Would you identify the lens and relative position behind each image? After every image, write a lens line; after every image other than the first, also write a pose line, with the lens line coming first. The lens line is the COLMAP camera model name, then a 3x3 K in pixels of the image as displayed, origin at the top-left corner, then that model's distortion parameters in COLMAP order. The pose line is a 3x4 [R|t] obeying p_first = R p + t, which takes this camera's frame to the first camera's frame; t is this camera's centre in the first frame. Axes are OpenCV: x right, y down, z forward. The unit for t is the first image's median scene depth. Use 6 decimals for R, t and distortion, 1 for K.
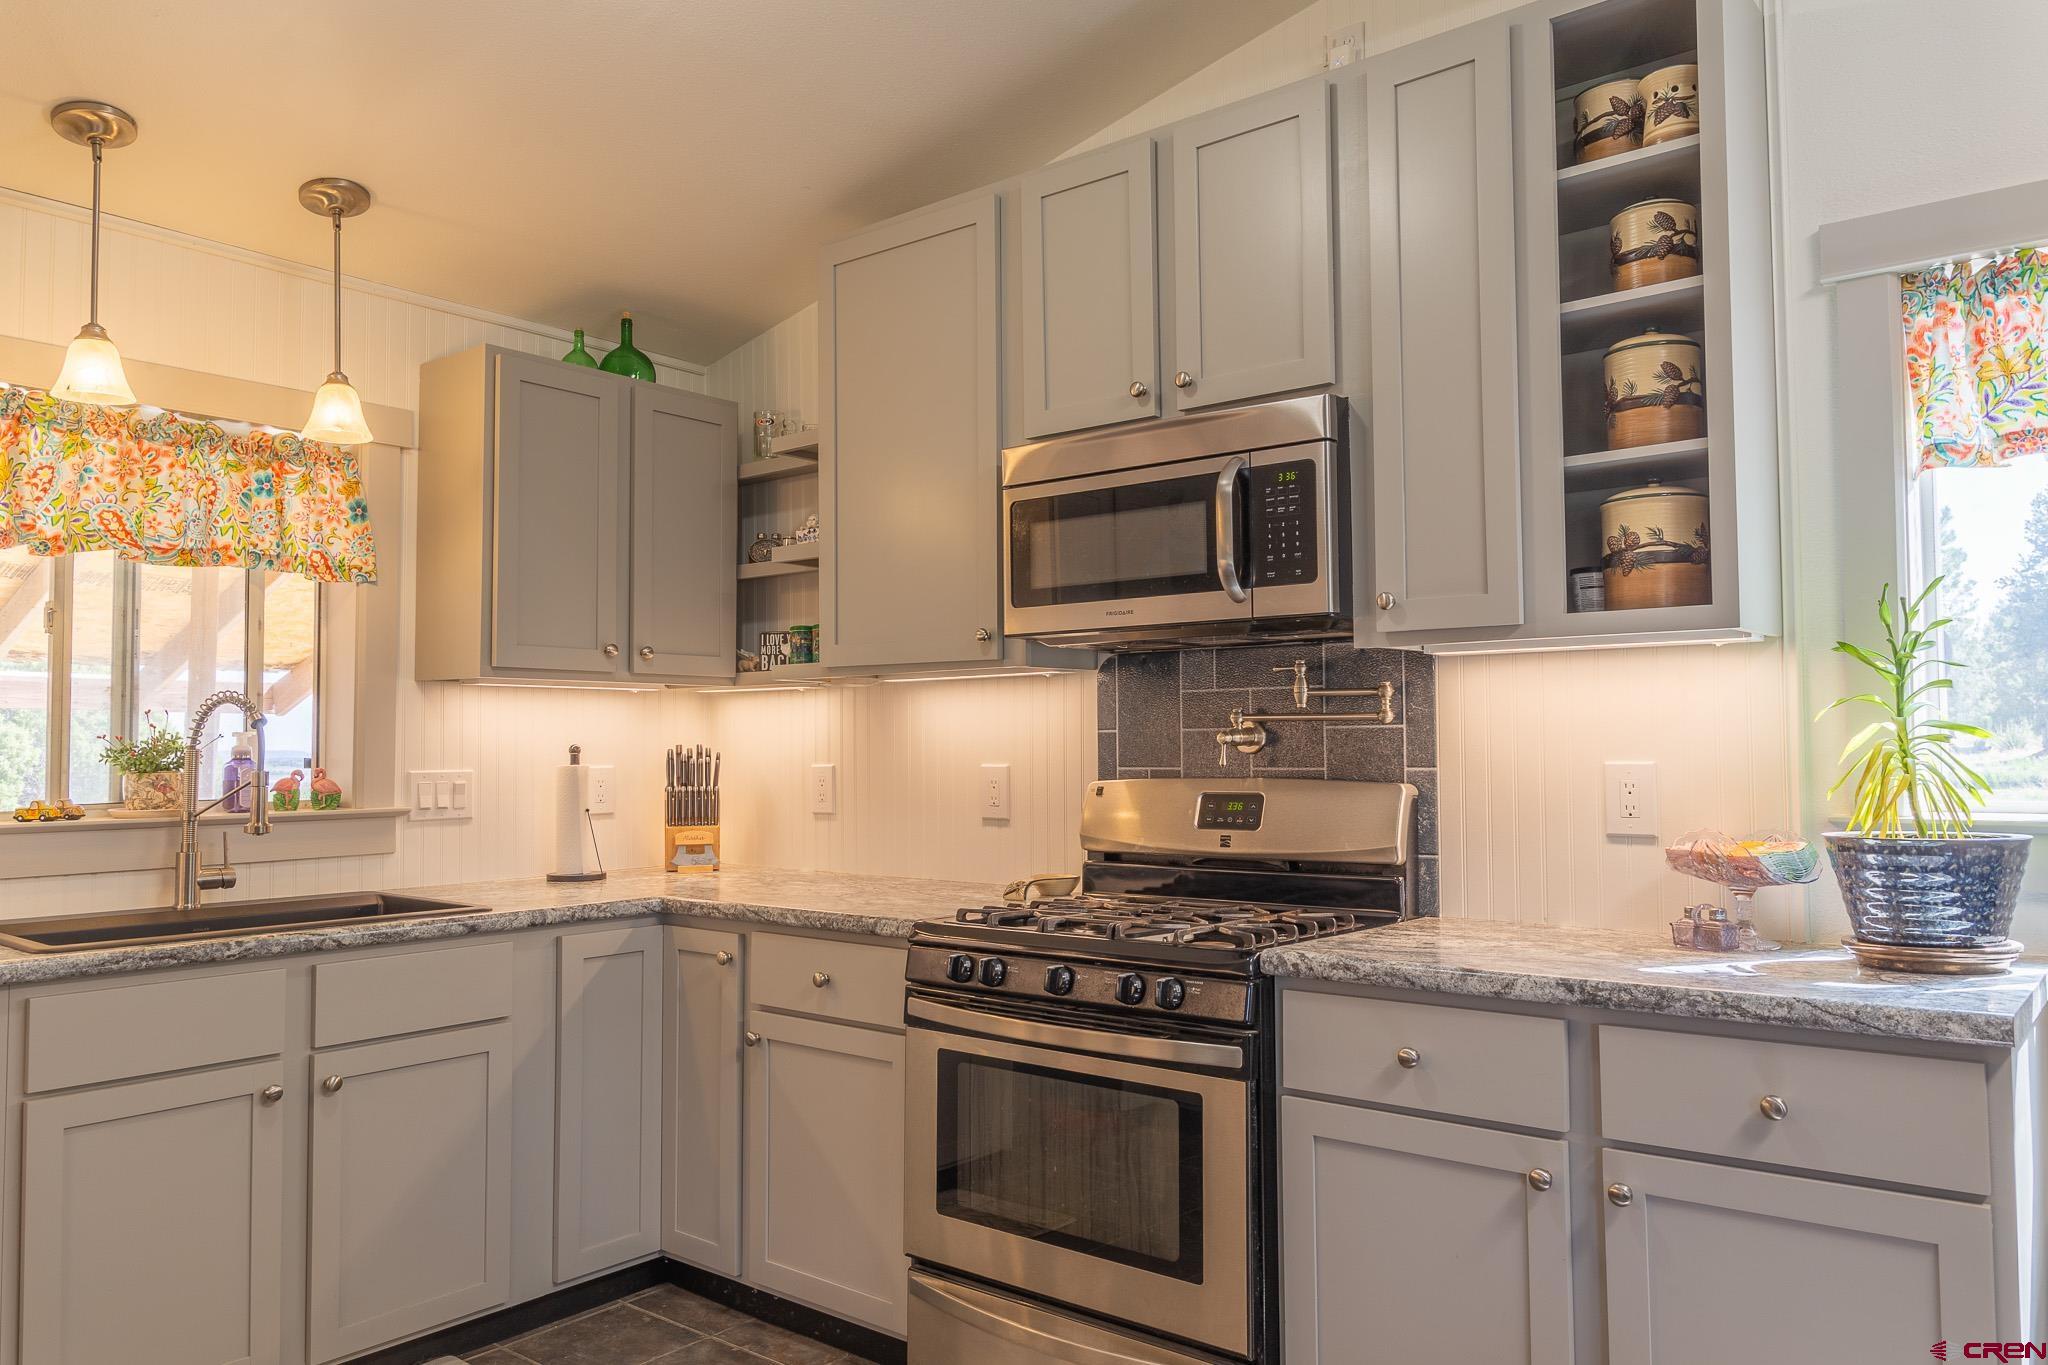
lens RADIAL K [[1429.6, 0, 1024.0], [0, 1429.6, 682.5], [0, 0, 1]] dist [-0.006289, -0.001313]
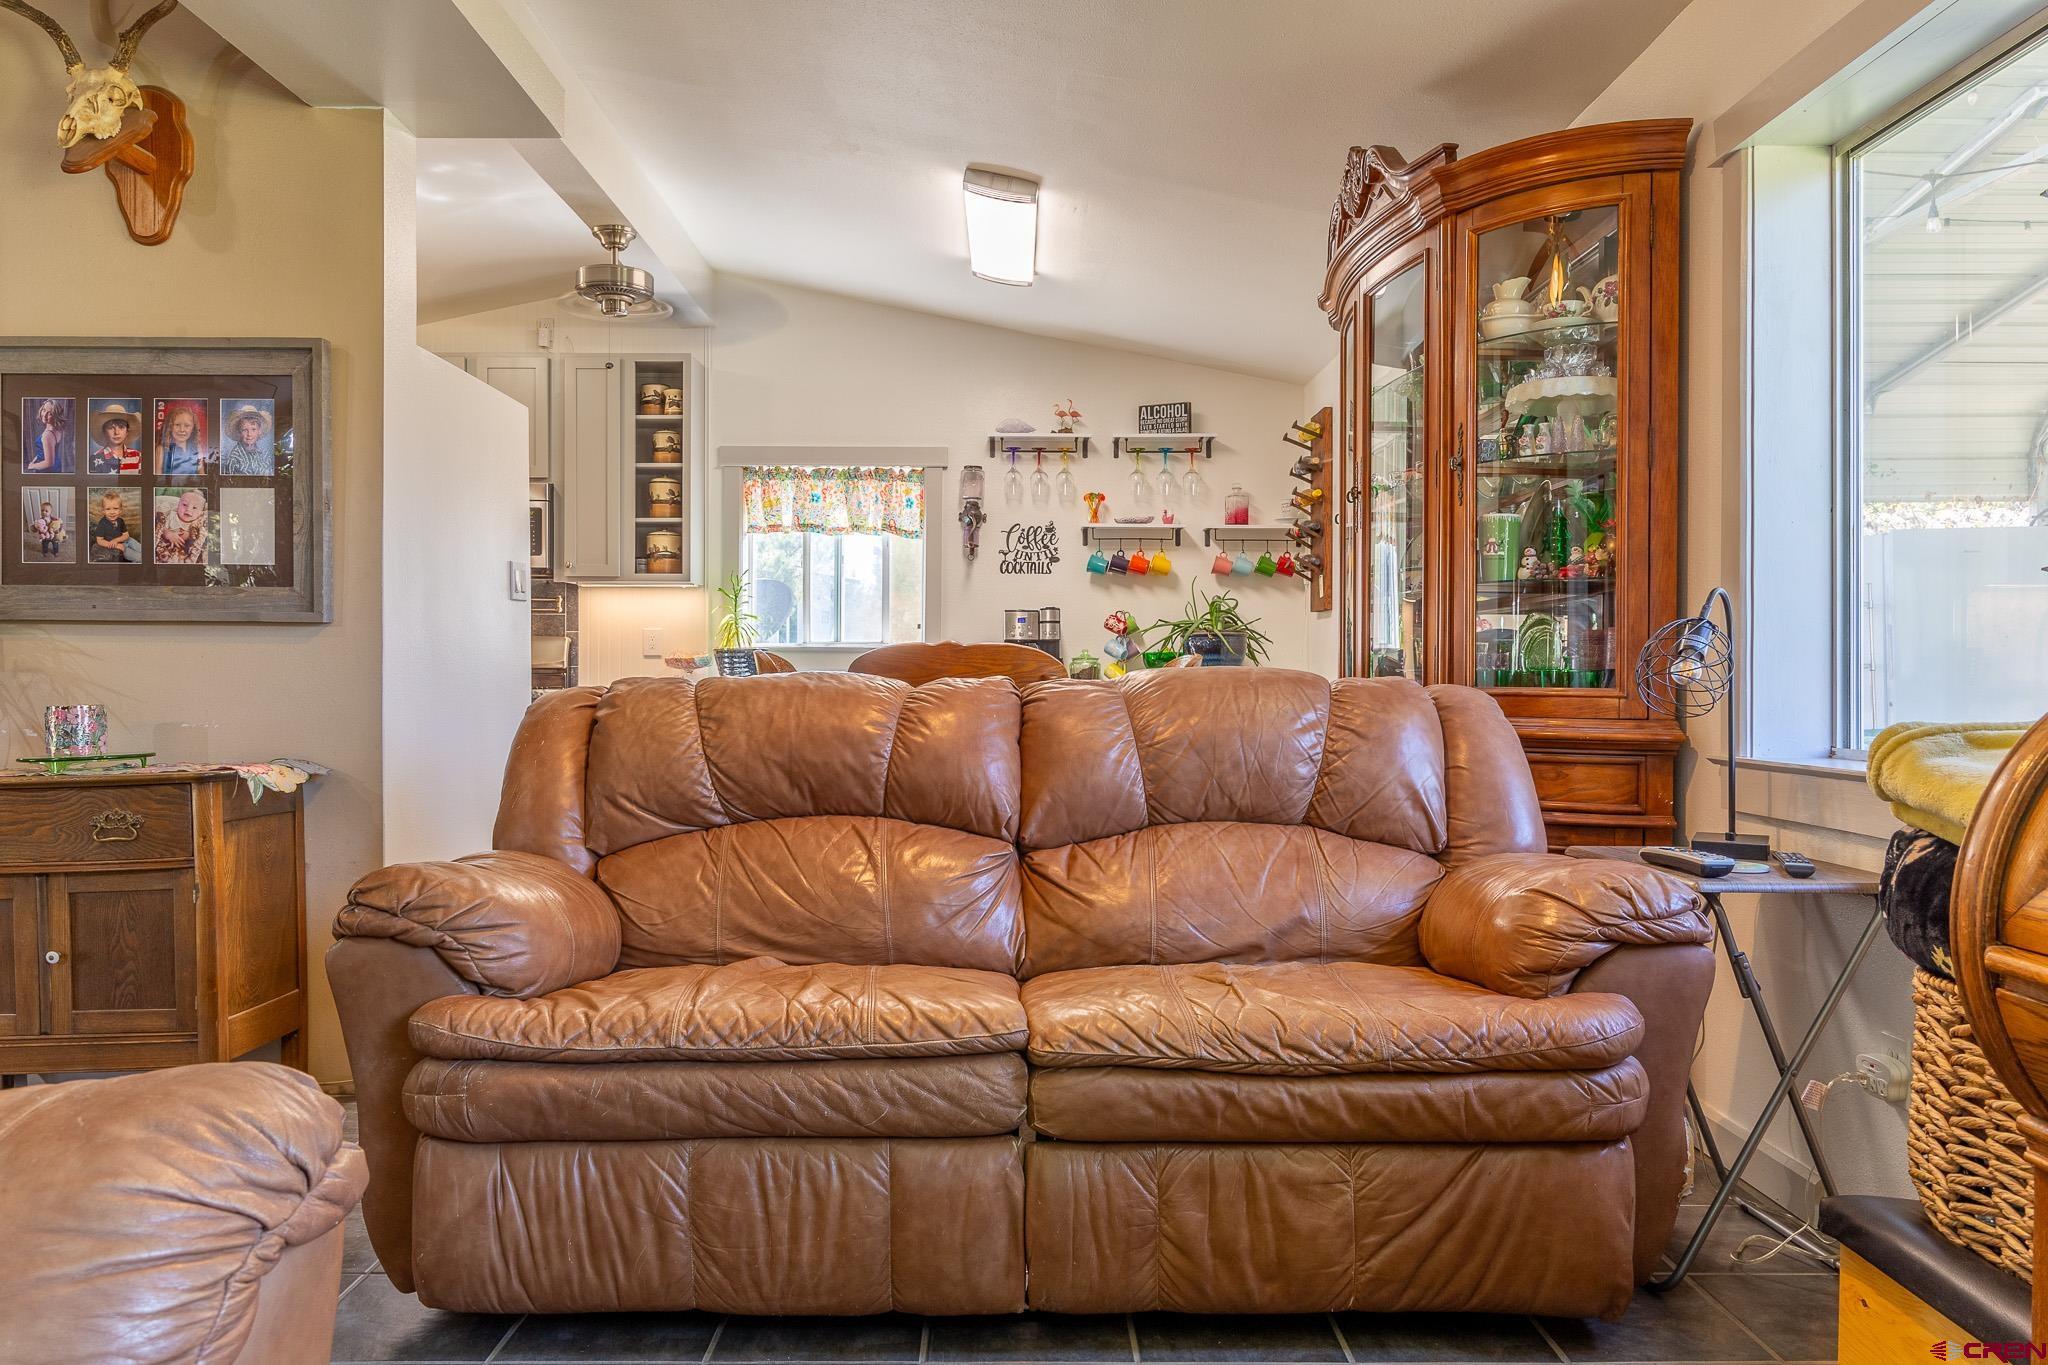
lens RADIAL K [[1429.6, 0, 1024.0], [0, 1429.6, 682.5], [0, 0, 1]] dist [-0.006289, -0.001313]
pose [[0.775657, 0.003671, 0.631144, -0.823590], [-0.035156, 0.998682, 0.037397, 0.034830], [-0.630174, -0.051196, 0.774764, -1.724533]]
